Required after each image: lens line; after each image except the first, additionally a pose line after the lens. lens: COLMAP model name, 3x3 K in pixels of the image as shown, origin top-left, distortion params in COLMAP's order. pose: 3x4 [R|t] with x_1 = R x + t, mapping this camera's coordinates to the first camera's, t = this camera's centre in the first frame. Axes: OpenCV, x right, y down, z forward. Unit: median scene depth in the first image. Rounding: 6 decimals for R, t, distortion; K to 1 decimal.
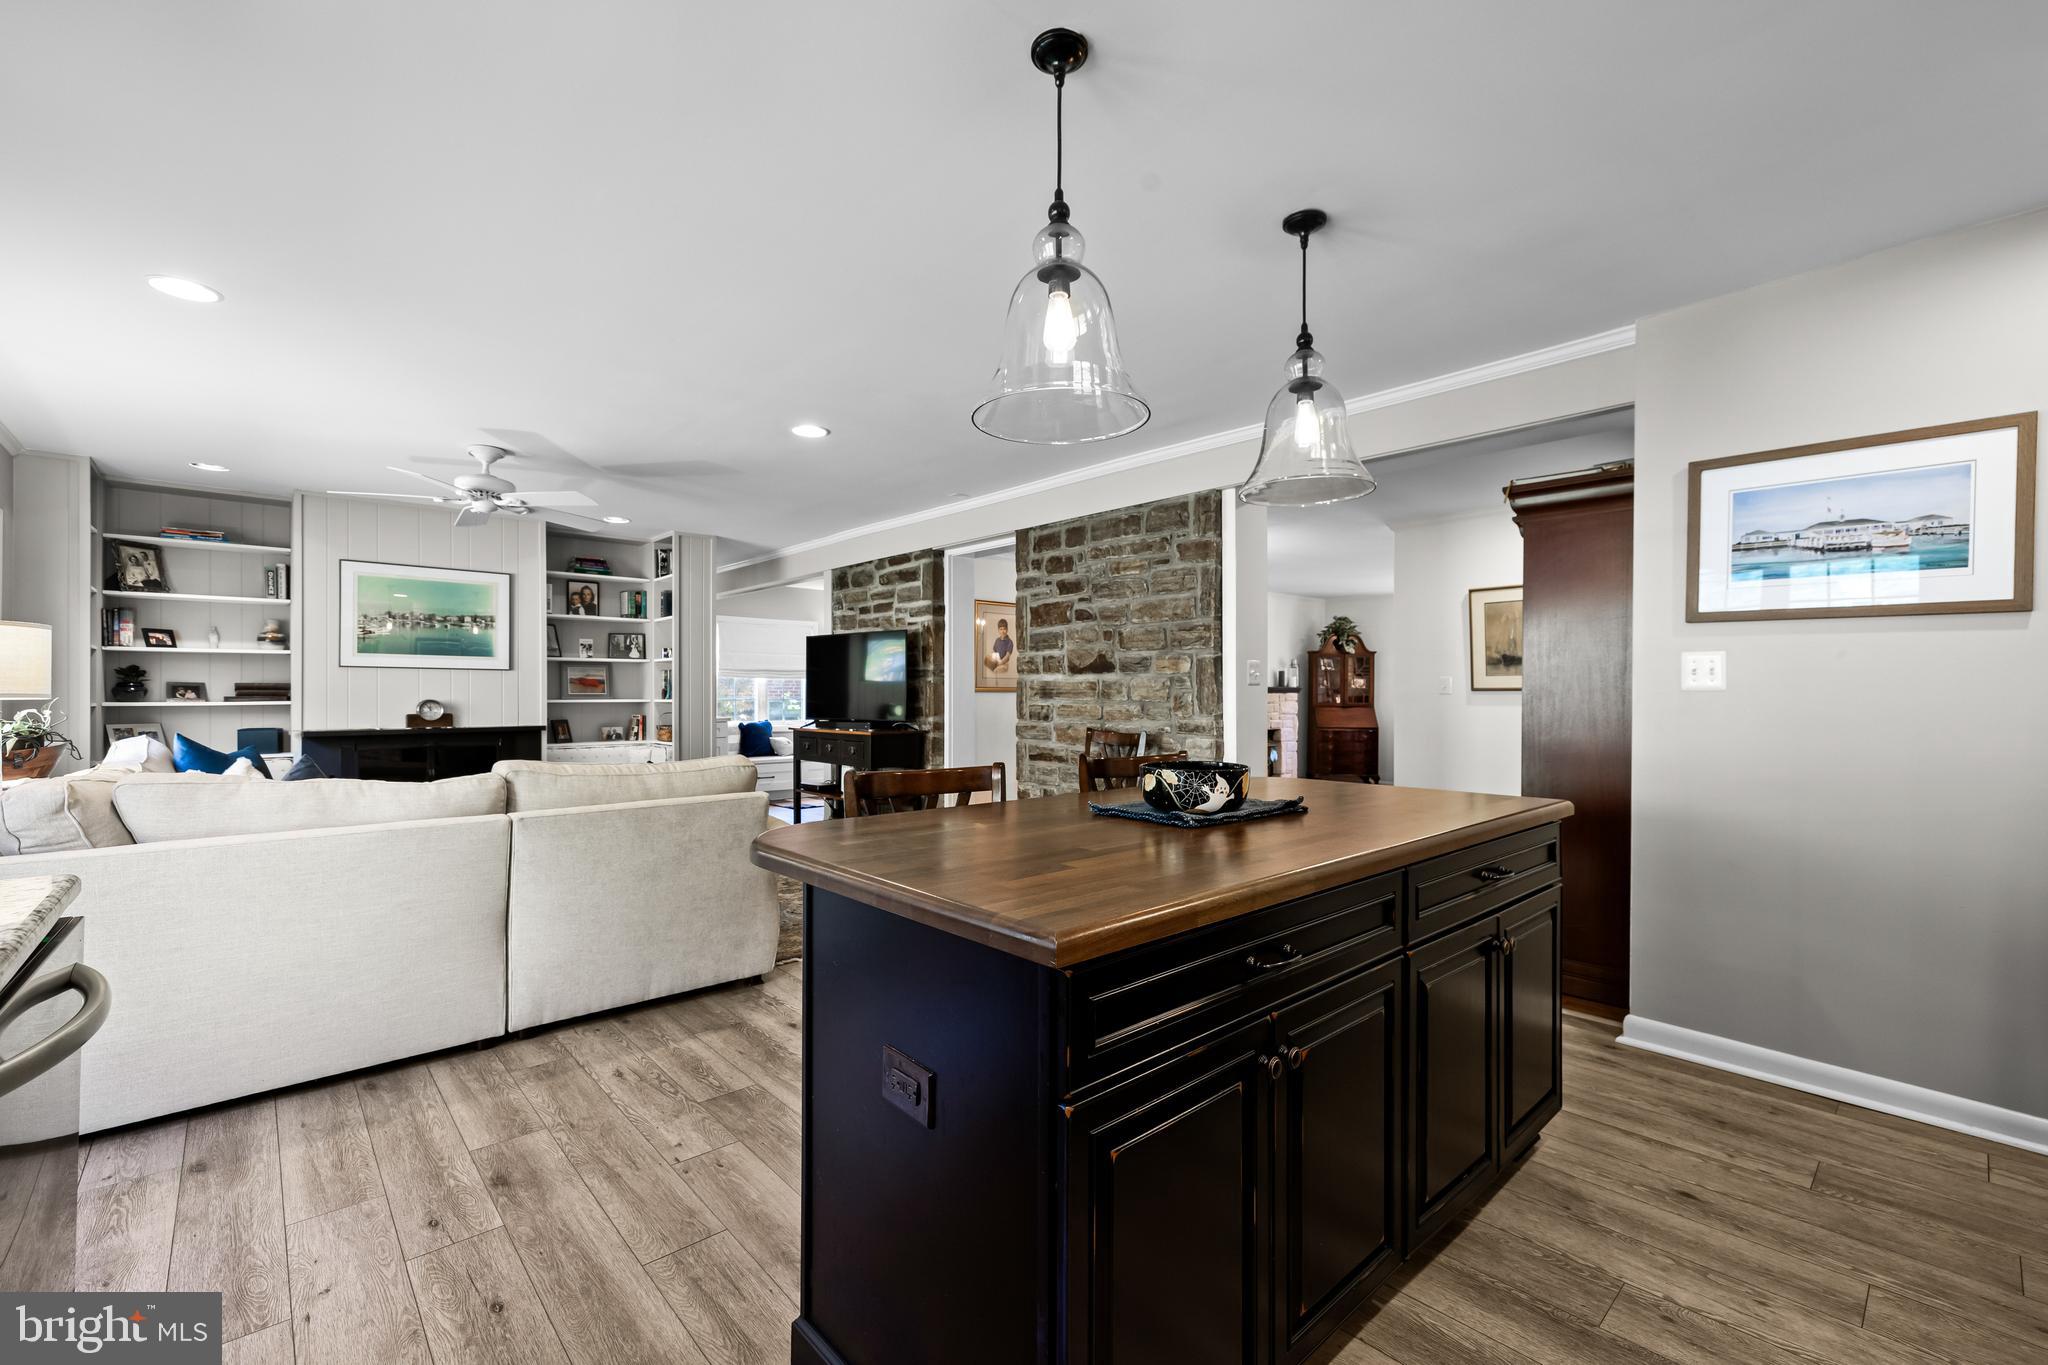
lens RADIAL K [[864.7, 0, 1020.3], [0, 864.7, 690.7], [0, 0, 1]] dist [0.002166, -0.000070]
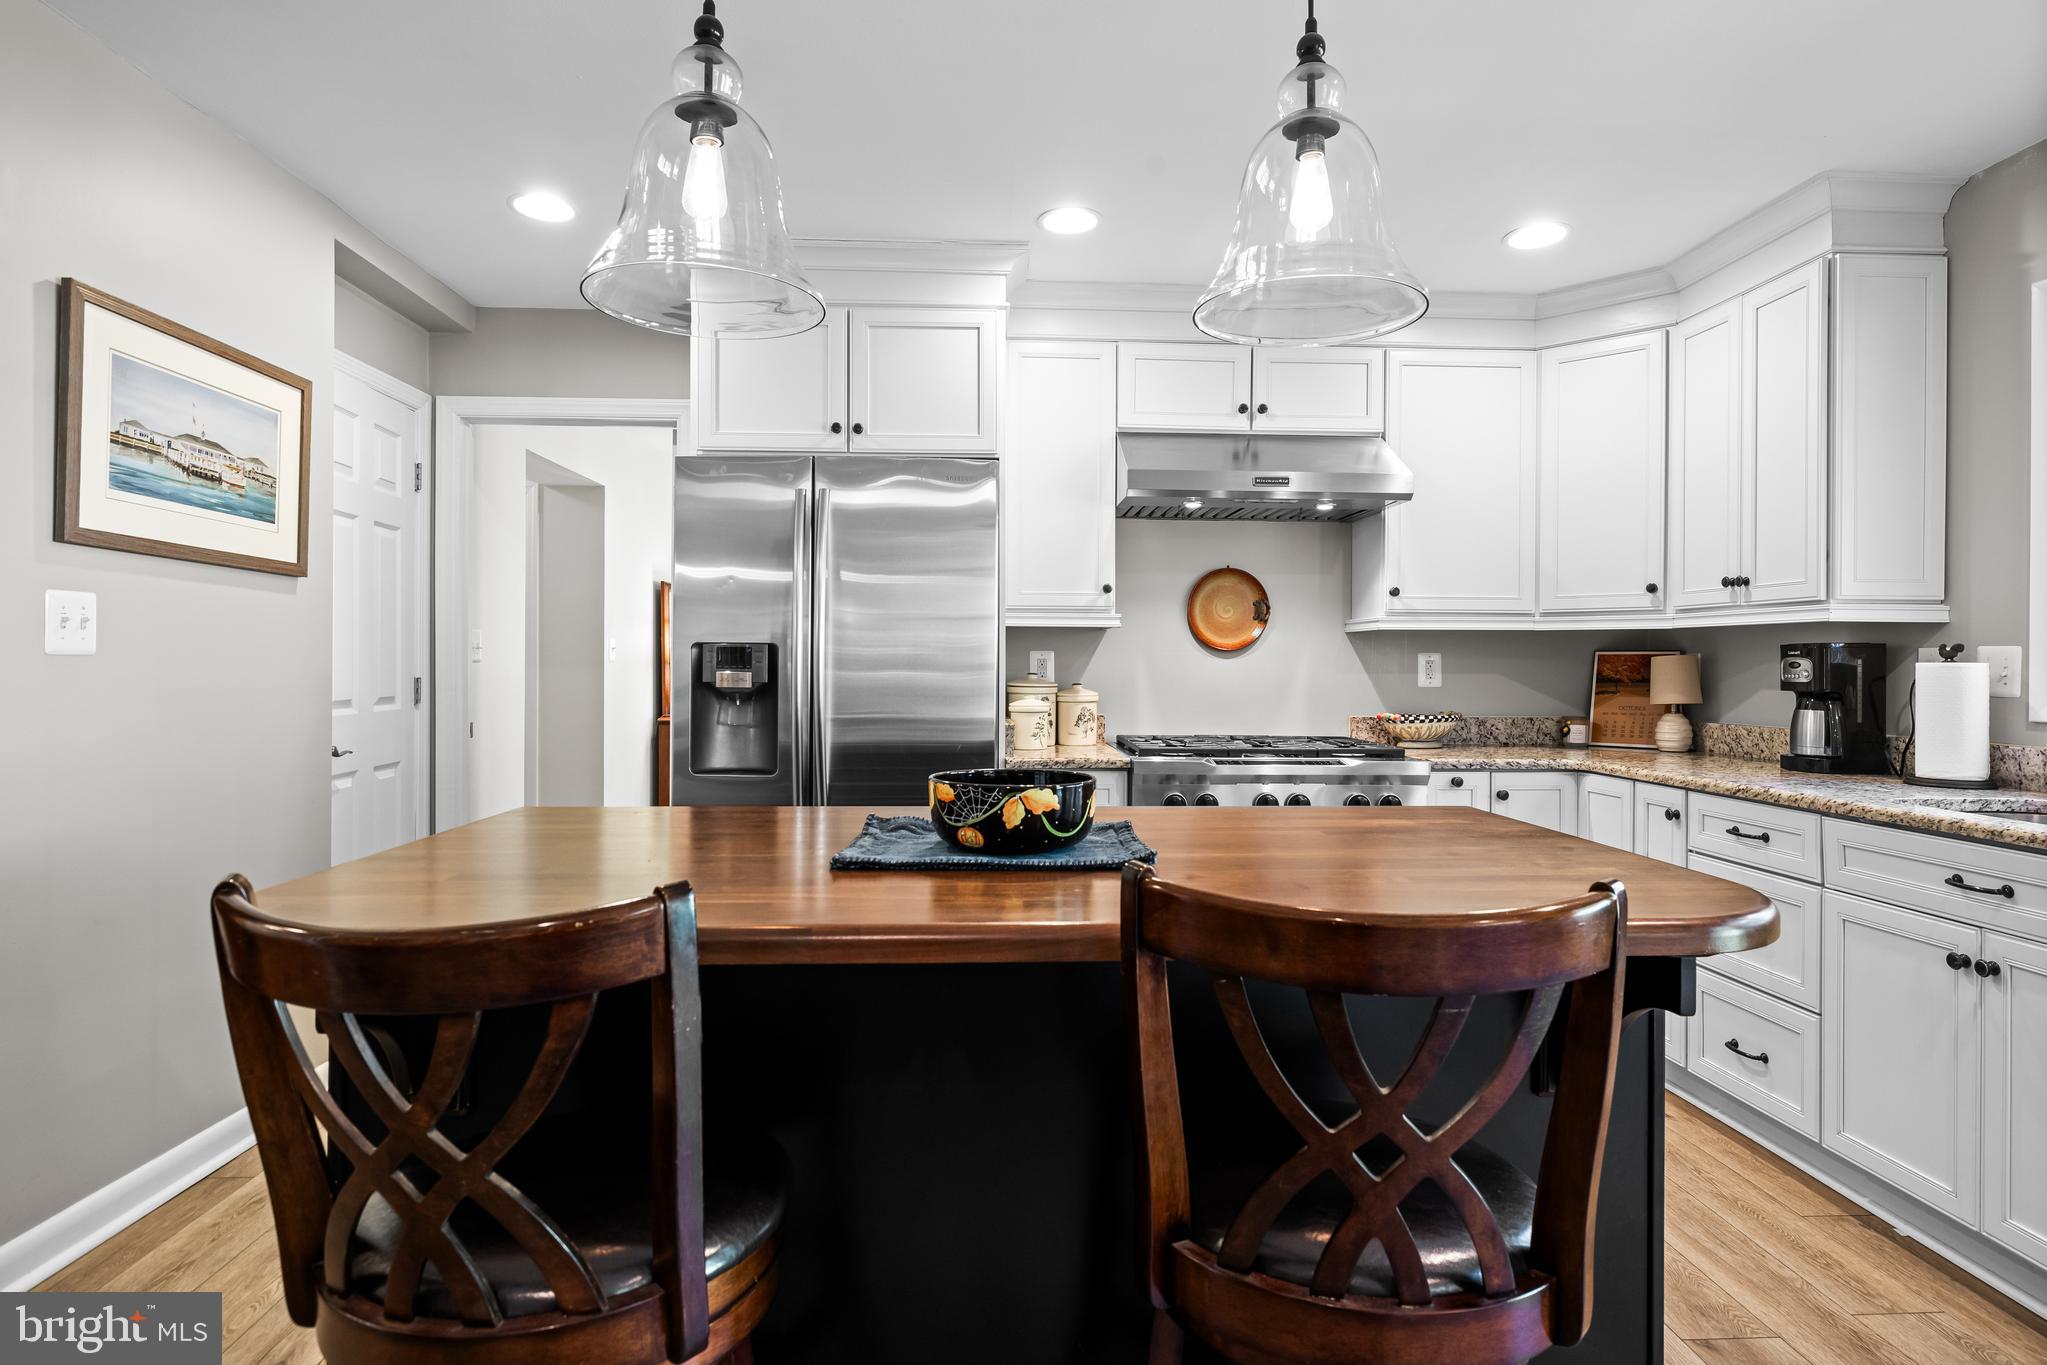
lens RADIAL K [[1076.5, 0, 1026.9], [0, 1076.5, 664.3], [0, 0, 1]] dist [0.001190, 0.000356]
pose [[-0.775767, -0.006177, 0.630990, -0.112598], [-0.006730, 0.999976, 0.001514, 0.000651], [-0.630984, -0.003072, -0.775790, 0.581678]]
